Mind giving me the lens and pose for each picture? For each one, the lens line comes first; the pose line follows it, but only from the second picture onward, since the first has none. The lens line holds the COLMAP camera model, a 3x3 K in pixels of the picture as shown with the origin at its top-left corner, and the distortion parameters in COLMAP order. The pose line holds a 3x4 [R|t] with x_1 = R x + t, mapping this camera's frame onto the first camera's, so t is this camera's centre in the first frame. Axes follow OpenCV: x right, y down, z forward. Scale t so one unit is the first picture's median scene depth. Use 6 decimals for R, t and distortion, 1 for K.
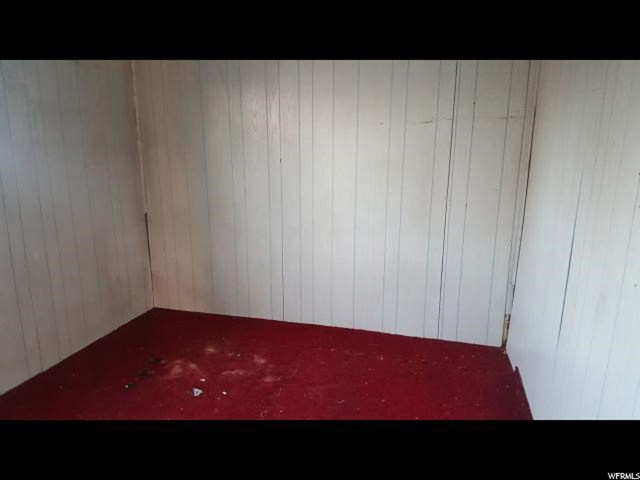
lens RADIAL K [[500.4, 0, 320.0], [0, 500.4, 253.6], [0, 0, 1]] dist [0.083979, 0.000428]
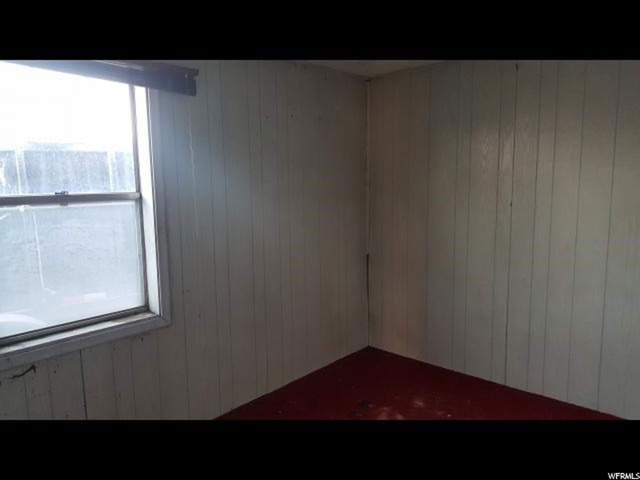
lens RADIAL K [[461.8, 0, 317.4], [0, 461.8, 247.3], [0, 0, 1]] dist [0.112252, -0.175556]
pose [[0.892923, 0.046314, -0.447822, -0.008902], [-0.087978, 0.993468, -0.072675, -0.016342], [0.441531, 0.104292, 0.891164, 0.103474]]
